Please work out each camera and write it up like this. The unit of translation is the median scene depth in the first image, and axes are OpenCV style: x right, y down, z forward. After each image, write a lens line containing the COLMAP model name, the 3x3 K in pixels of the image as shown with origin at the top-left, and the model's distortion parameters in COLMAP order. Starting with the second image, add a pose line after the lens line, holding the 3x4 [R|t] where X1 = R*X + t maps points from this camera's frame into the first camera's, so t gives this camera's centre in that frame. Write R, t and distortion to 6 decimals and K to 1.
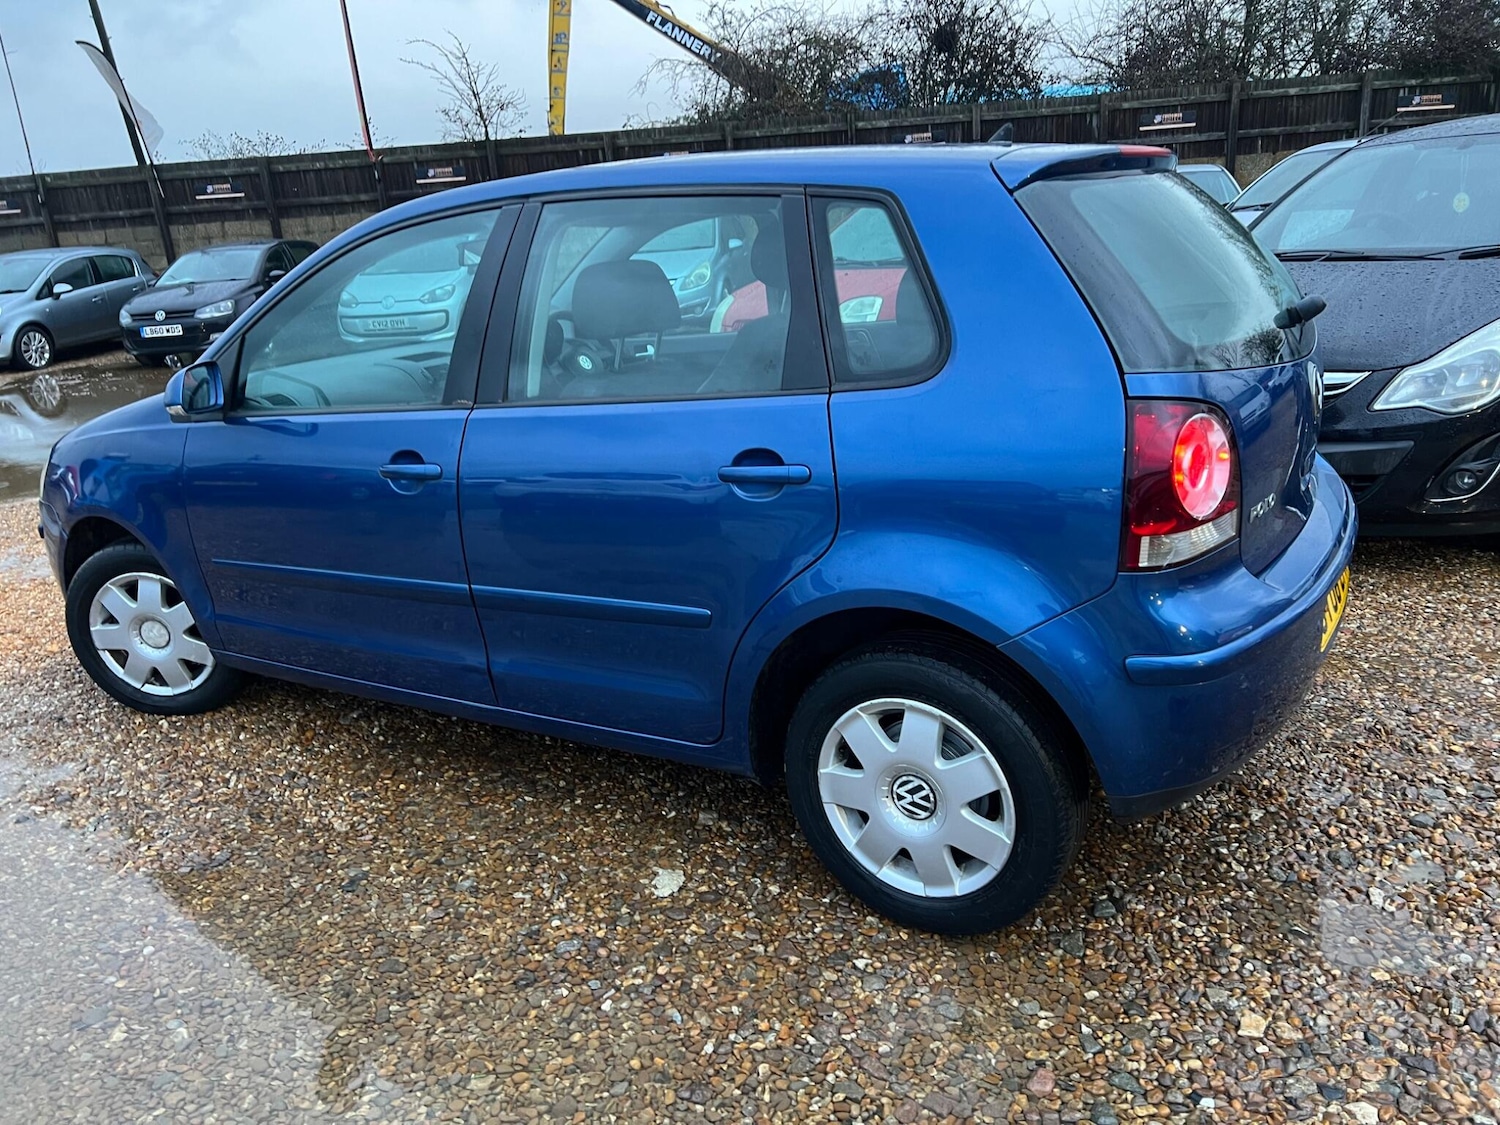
lens RADIAL K [[1120.1, 0, 746.4], [0, 1120.1, 524.4], [0, 0, 1]] dist [0.063269, -0.068895]
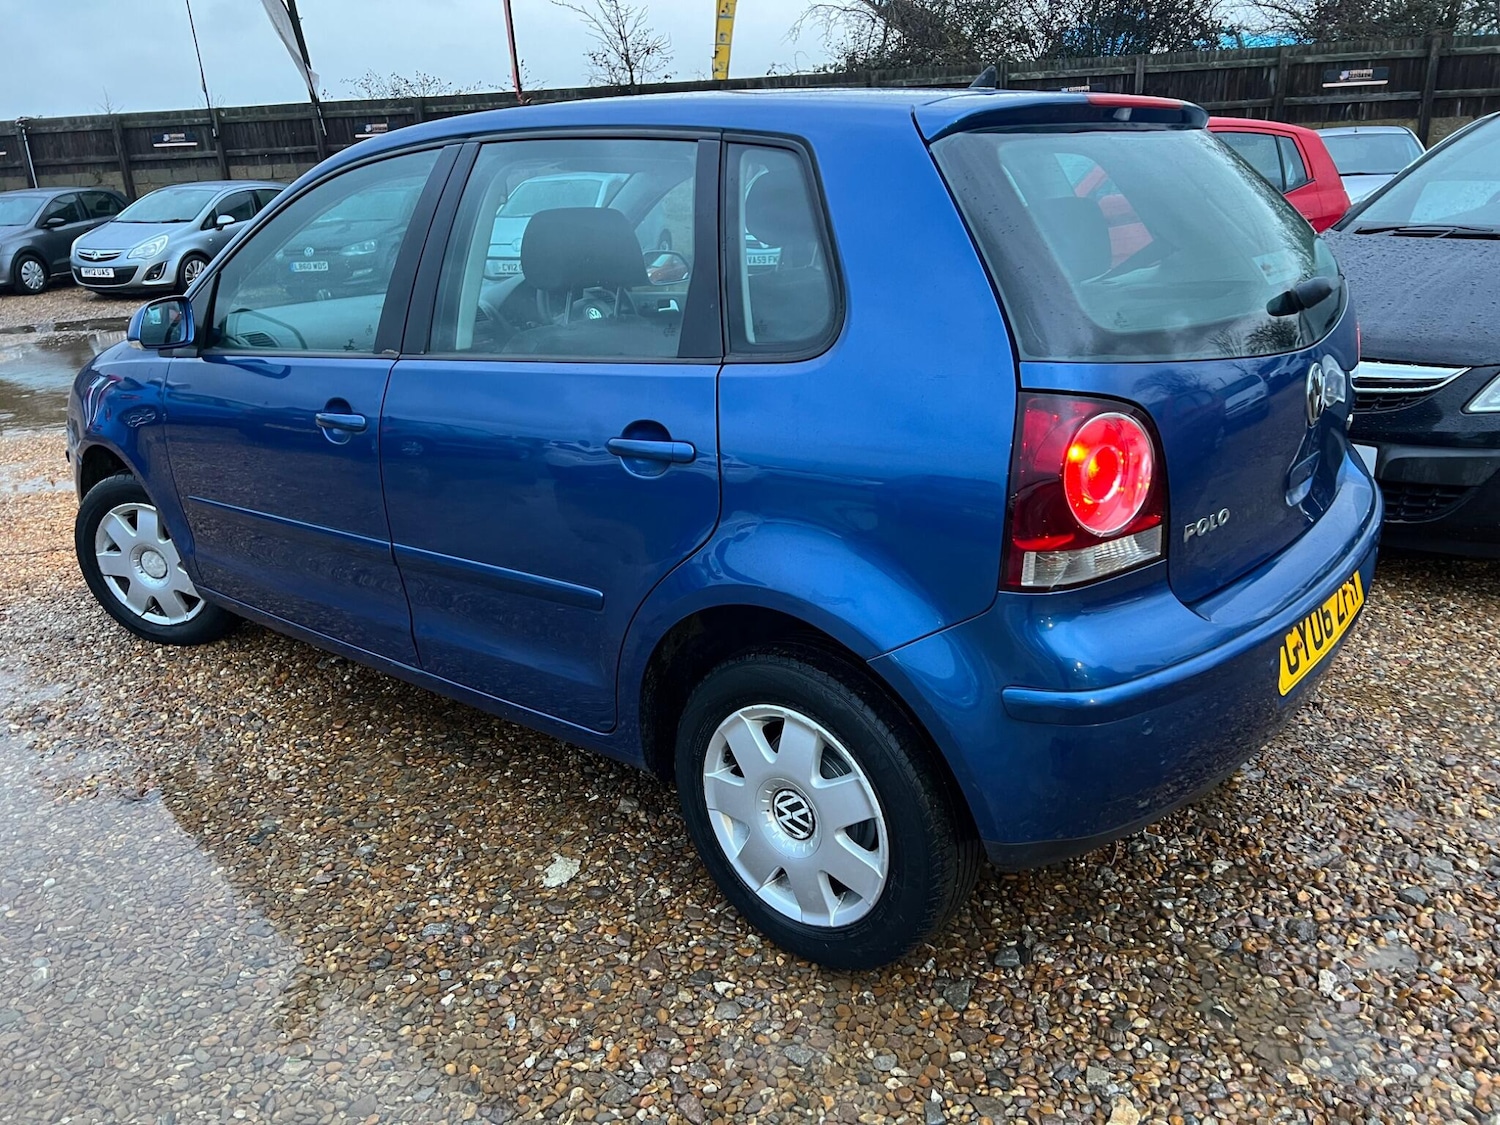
lens RADIAL K [[1120.1, 0, 746.4], [0, 1120.1, 524.4], [0, 0, 1]] dist [0.063269, -0.068895]
pose [[0.989469, 0.070193, -0.126589, 0.187044], [-0.065182, 0.996933, 0.043310, -0.025215], [0.129241, -0.034603, 0.991009, 0.090997]]
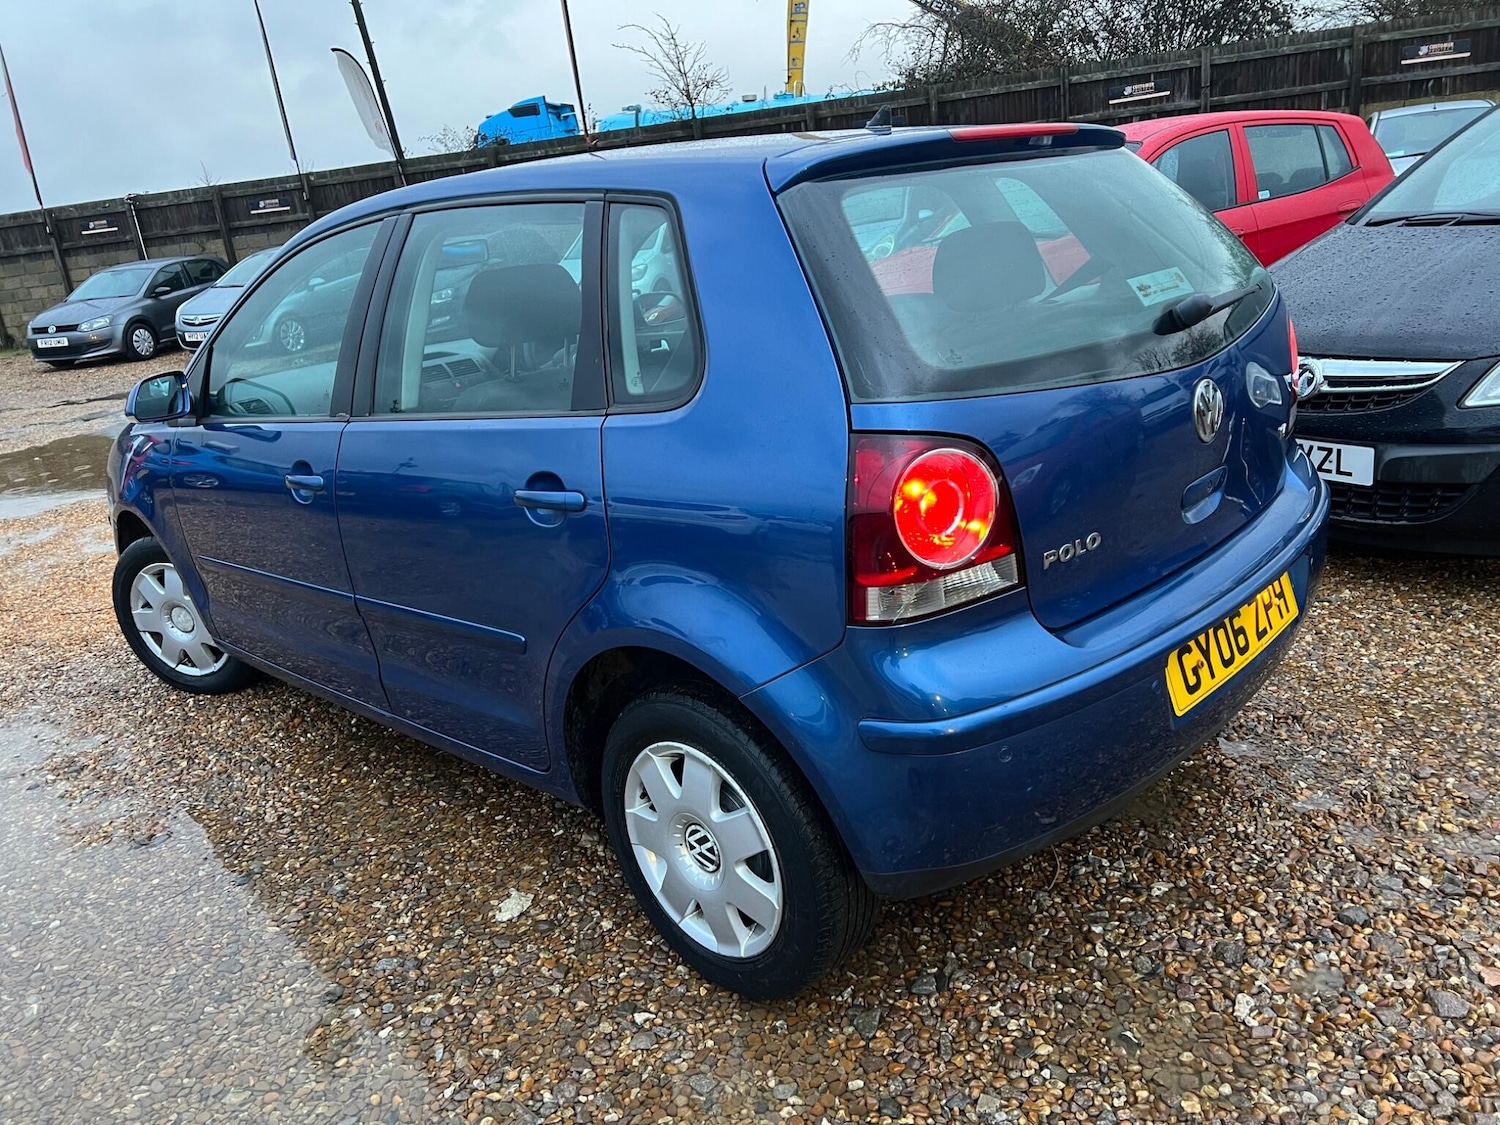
lens RADIAL K [[1120.1, 0, 746.4], [0, 1120.1, 524.4], [0, 0, 1]] dist [0.063269, -0.068895]
pose [[0.976072, 0.020428, -0.216485, 0.339638], [-0.014545, 0.999481, 0.028732, -0.046978], [0.216960, -0.024896, 0.975863, 0.092166]]
